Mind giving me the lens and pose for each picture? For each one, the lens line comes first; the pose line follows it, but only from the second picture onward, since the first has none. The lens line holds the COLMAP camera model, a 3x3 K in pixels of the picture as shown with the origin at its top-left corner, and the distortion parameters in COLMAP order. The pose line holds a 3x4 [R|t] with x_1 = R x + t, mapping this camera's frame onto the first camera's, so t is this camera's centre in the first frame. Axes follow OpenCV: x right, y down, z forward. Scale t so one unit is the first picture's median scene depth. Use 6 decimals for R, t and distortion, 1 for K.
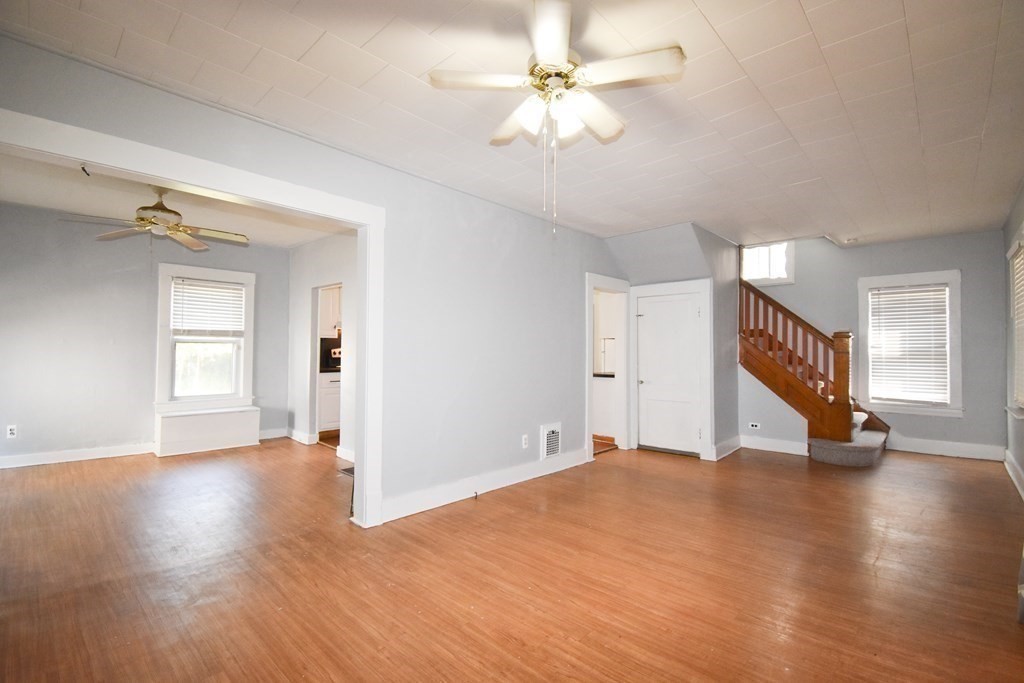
lens RADIAL K [[460.2, 0, 515.8], [0, 460.2, 339.5], [0, 0, 1]] dist [0.021570, -0.023595]
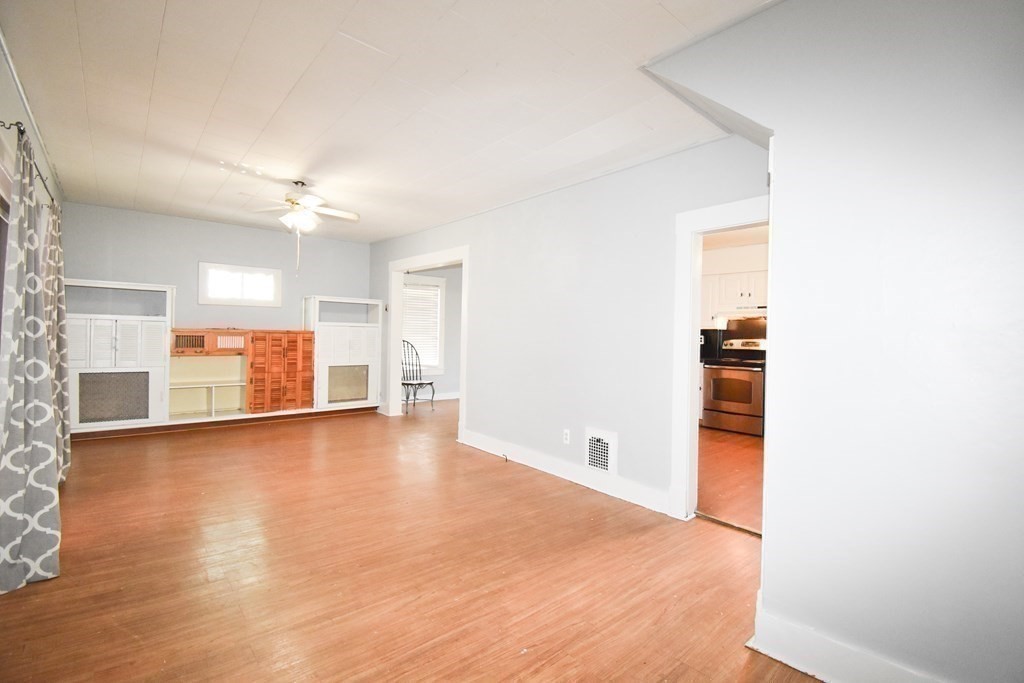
lens RADIAL K [[460.2, 0, 515.8], [0, 460.2, 339.5], [0, 0, 1]] dist [0.021570, -0.023595]
pose [[-0.105125, 0.001284, -0.994458, 0.756337], [0.000223, 0.999999, 0.001268, 0.021347], [0.994459, -0.000088, -0.105125, 0.797926]]
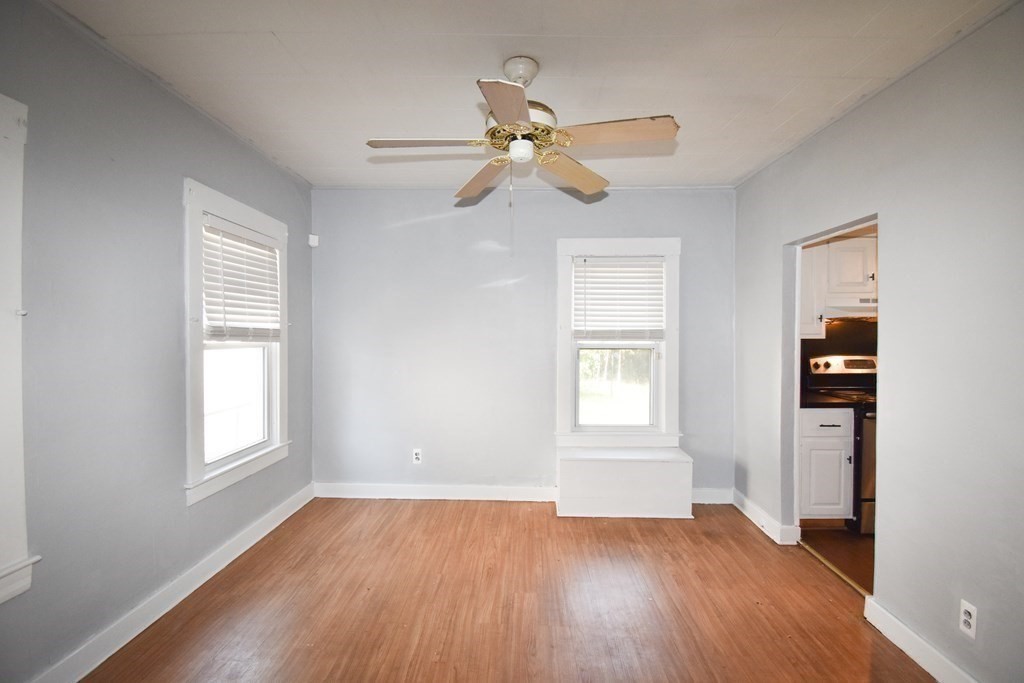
lens RADIAL K [[460.2, 0, 515.8], [0, 460.2, 339.5], [0, 0, 1]] dist [0.021570, -0.023595]
pose [[0.660996, -0.008039, -0.750346, -0.262544], [0.020551, 0.999761, 0.007392, -0.015388], [0.750108, -0.020307, 0.661004, 0.450580]]
